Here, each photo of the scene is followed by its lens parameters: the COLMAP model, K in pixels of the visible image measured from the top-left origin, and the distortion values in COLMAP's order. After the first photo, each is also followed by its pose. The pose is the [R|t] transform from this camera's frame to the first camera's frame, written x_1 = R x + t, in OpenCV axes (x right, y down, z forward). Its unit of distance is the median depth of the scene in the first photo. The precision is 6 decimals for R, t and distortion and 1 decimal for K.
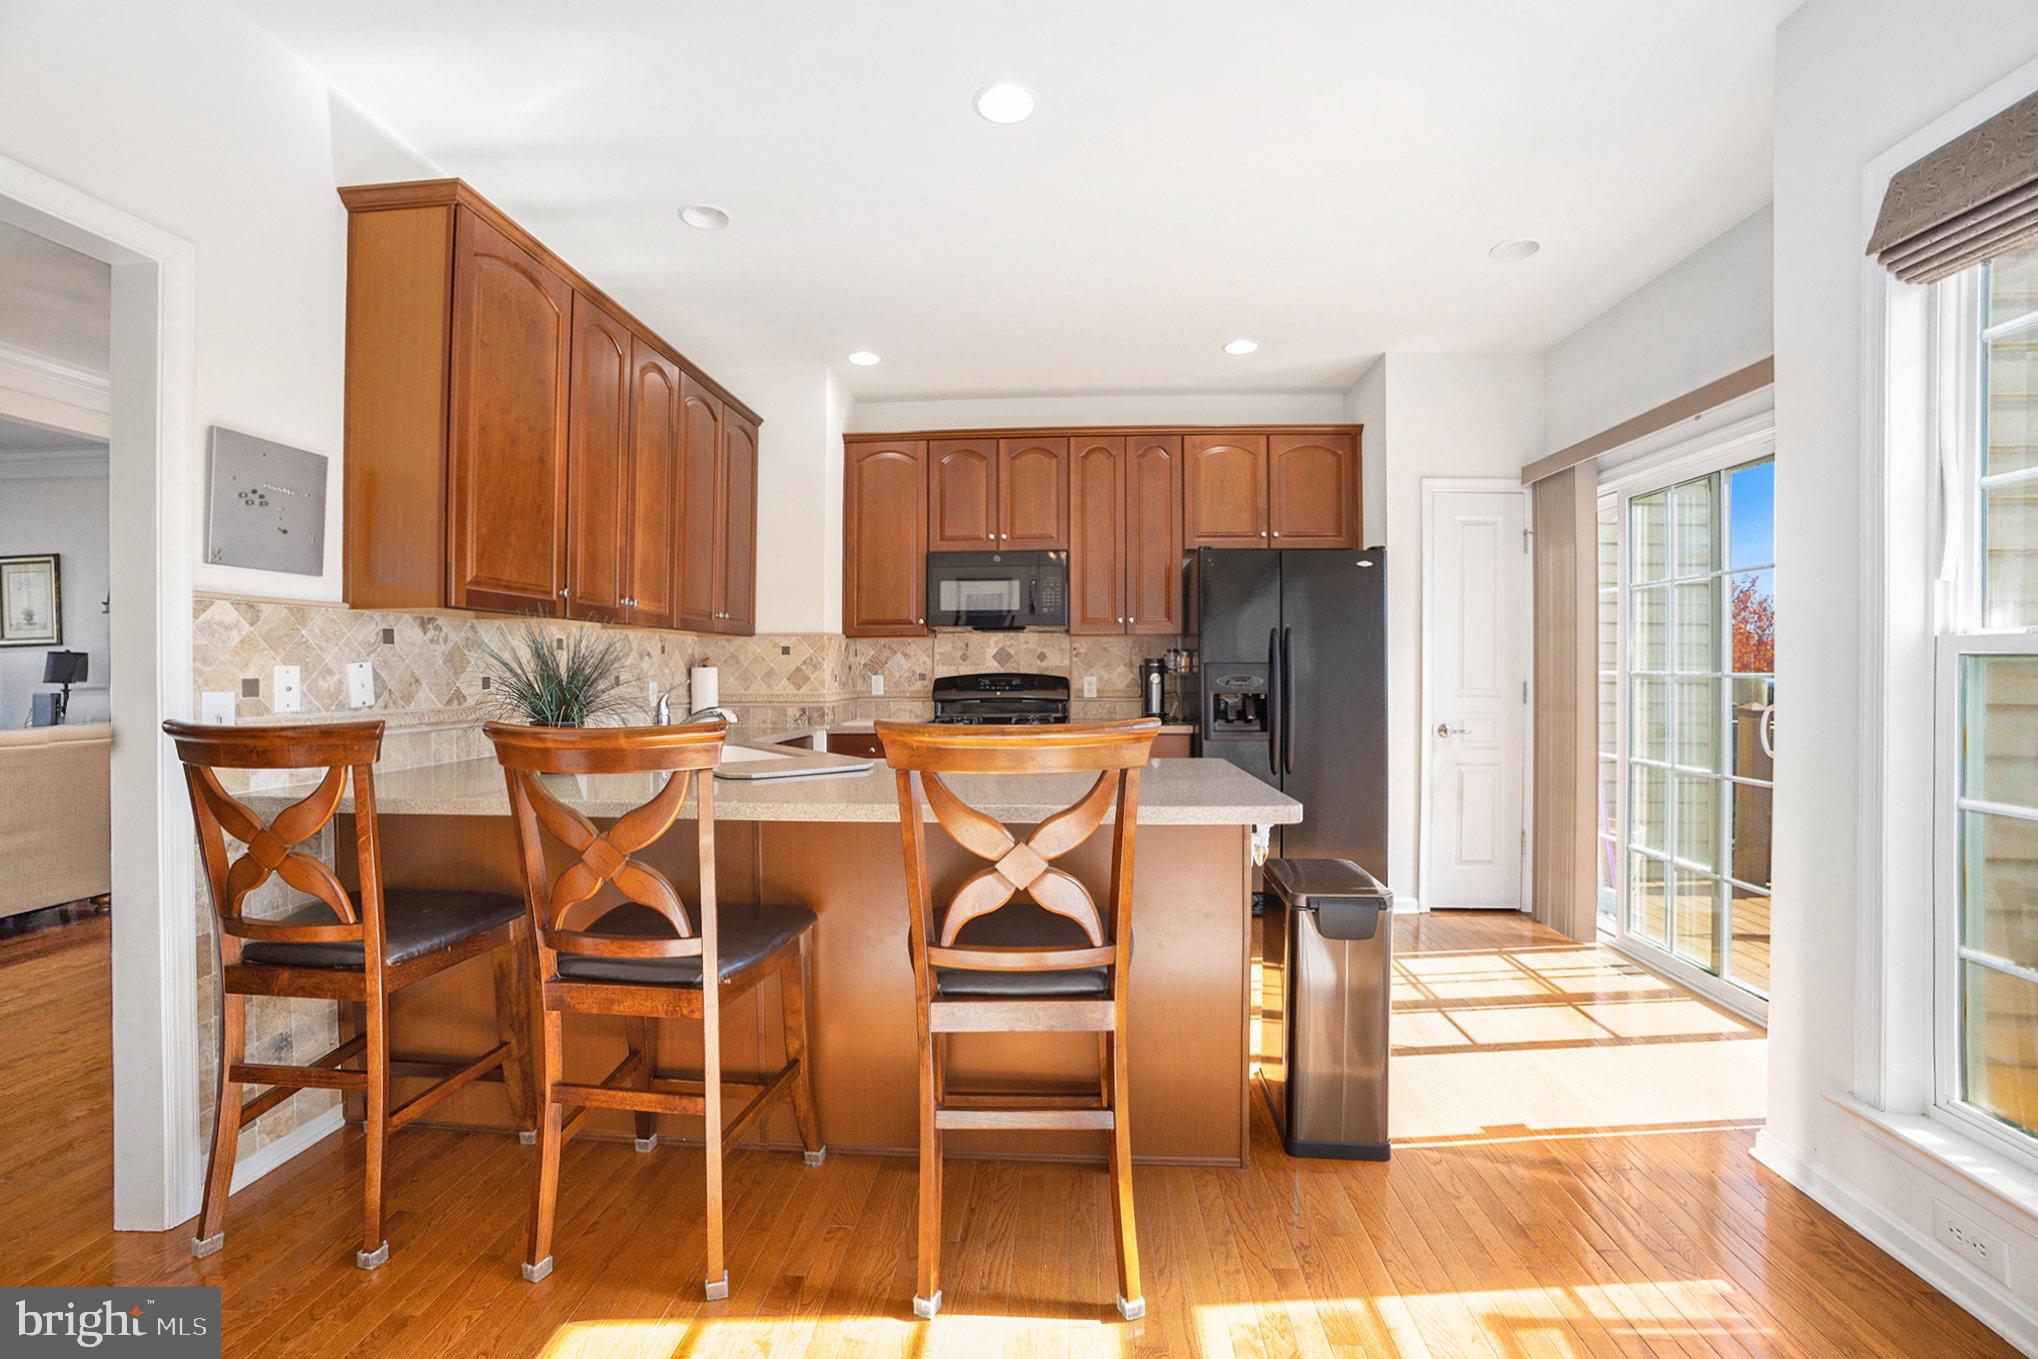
lens RADIAL K [[854.0, 0, 1053.6], [0, 854.0, 676.6], [0, 0, 1]] dist [-0.027036, 0.000585]
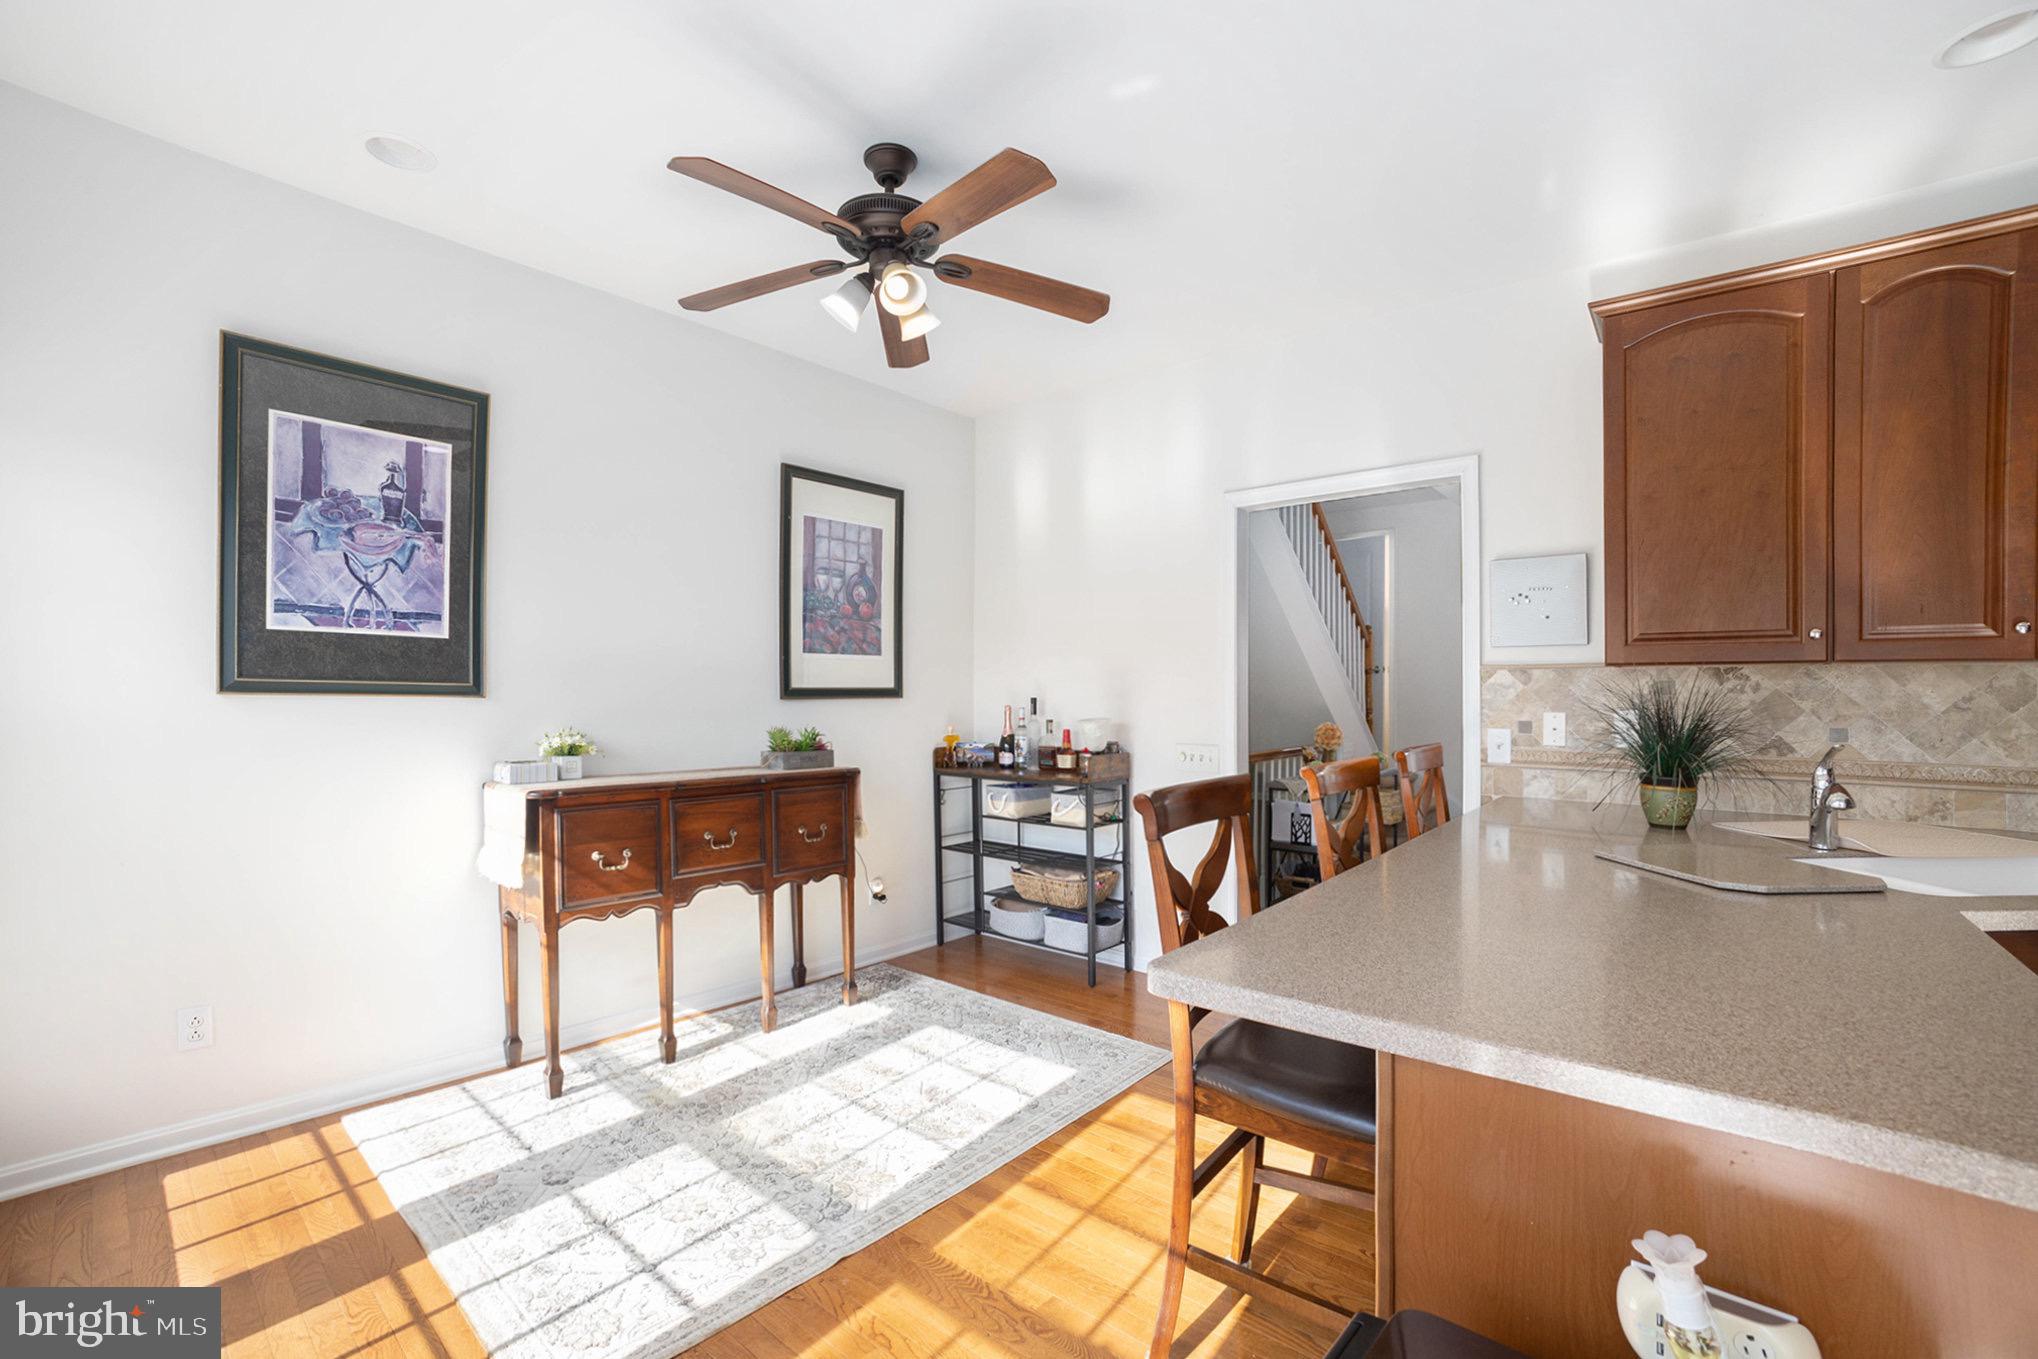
lens RADIAL K [[888.7, 0, 995.9], [0, 888.7, 680.7], [0, 0, 1]] dist [-0.088345, 0.031058]
pose [[-0.582461, -0.005831, -0.812838, 0.365559], [-0.011261, 0.999936, 0.000896, -0.025920], [0.812780, 0.009675, -0.582490, 0.490865]]
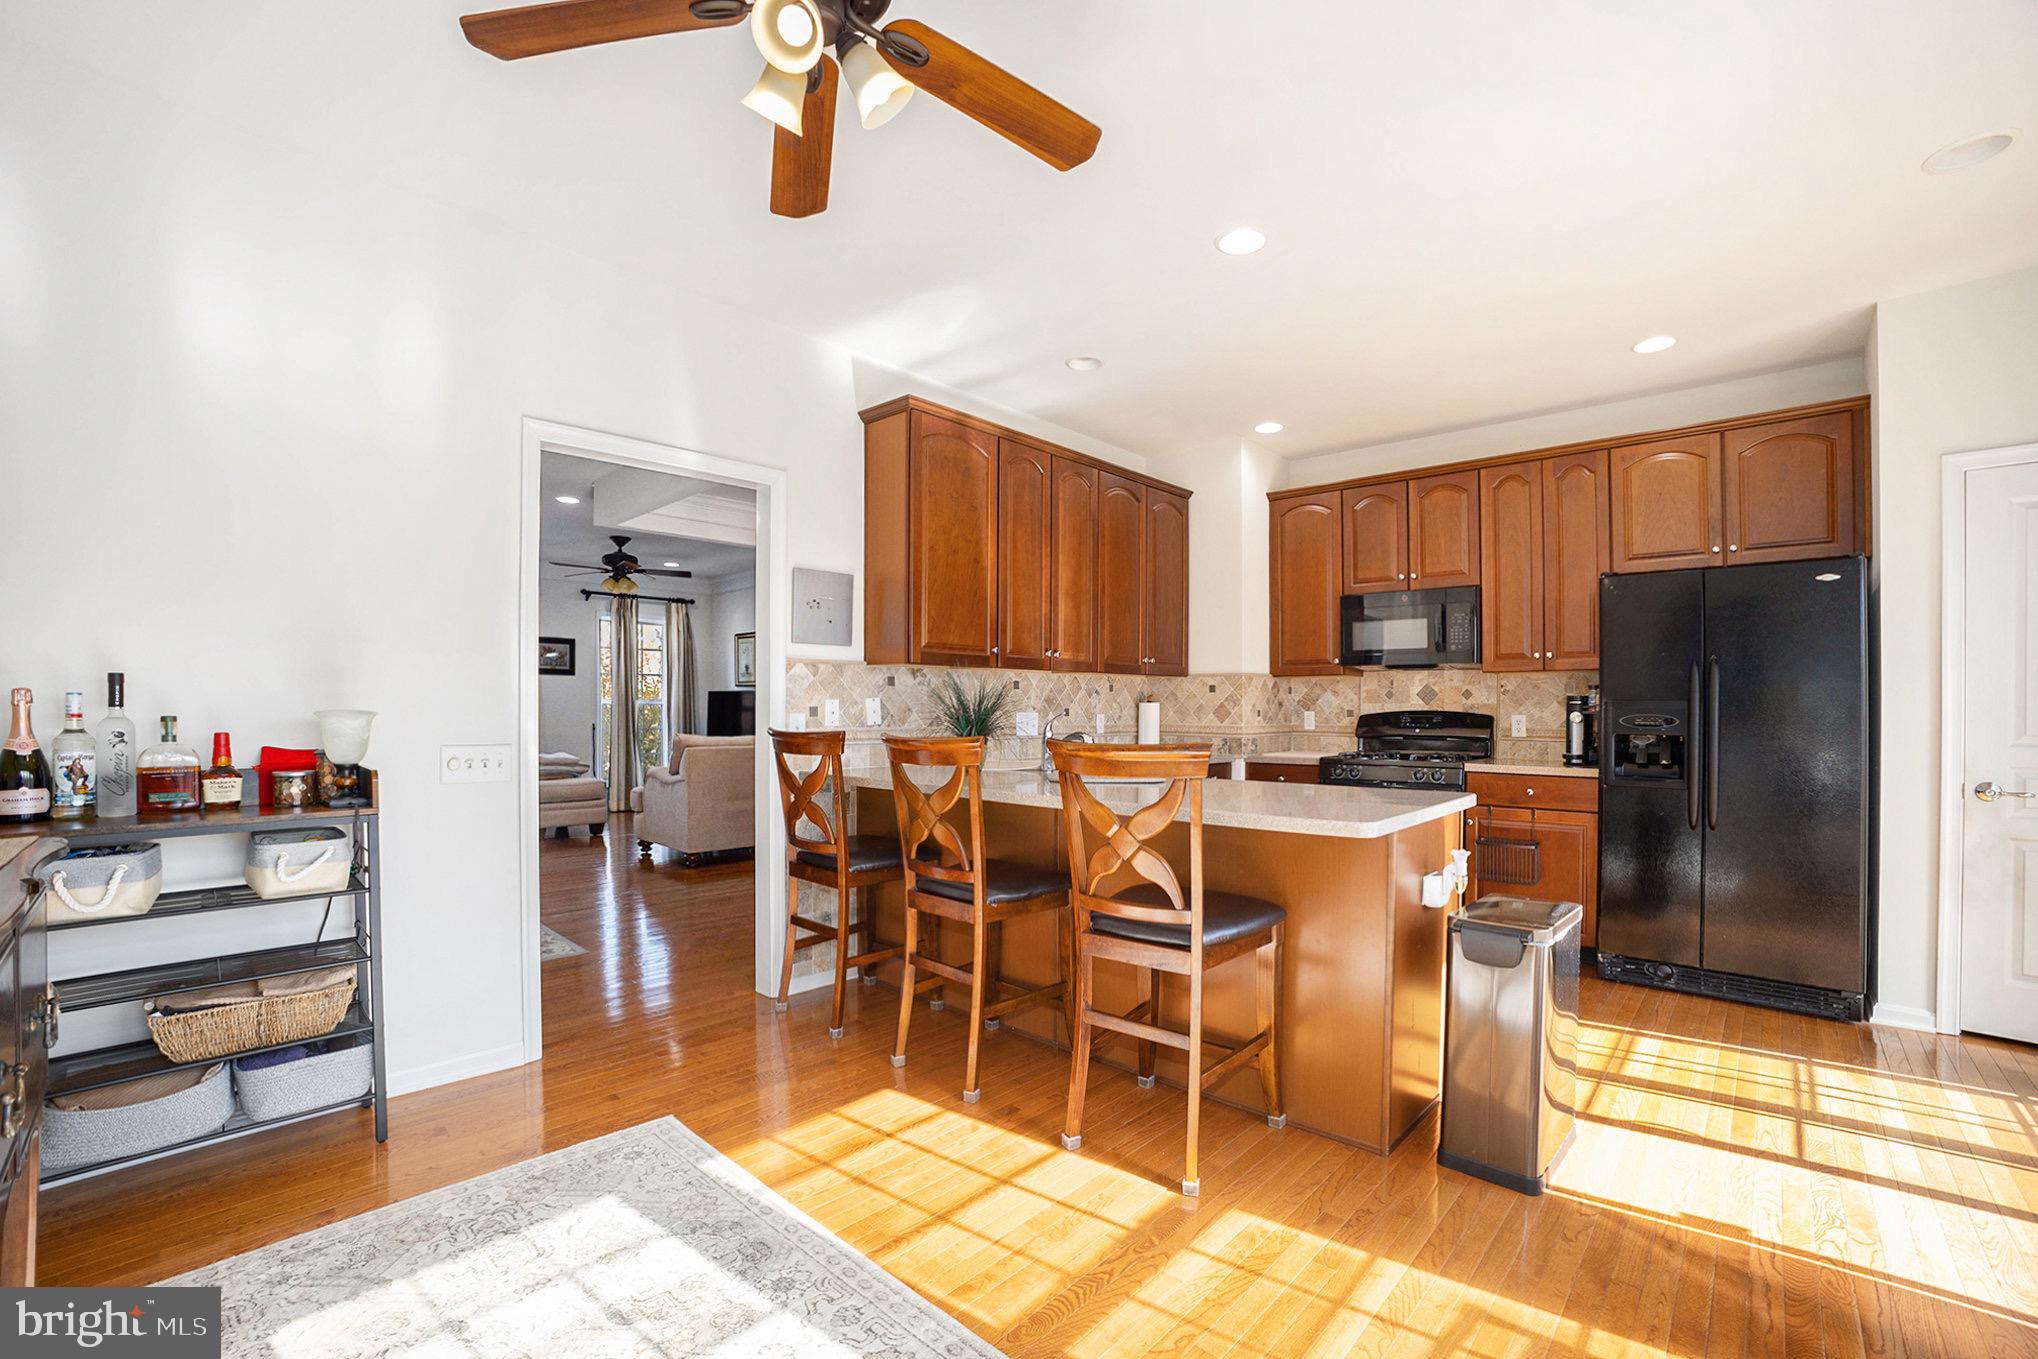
lens RADIAL K [[887.7, 0, 1099.0], [0, 887.7, 707.3], [0, 0, 1]] dist [-0.013716, 0.000337]
pose [[0.806043, 0.008406, -0.591798, 0.281639], [-0.013506, 0.999900, -0.004193, 0.001931], [0.591703, 0.011373, 0.806076, -0.072427]]
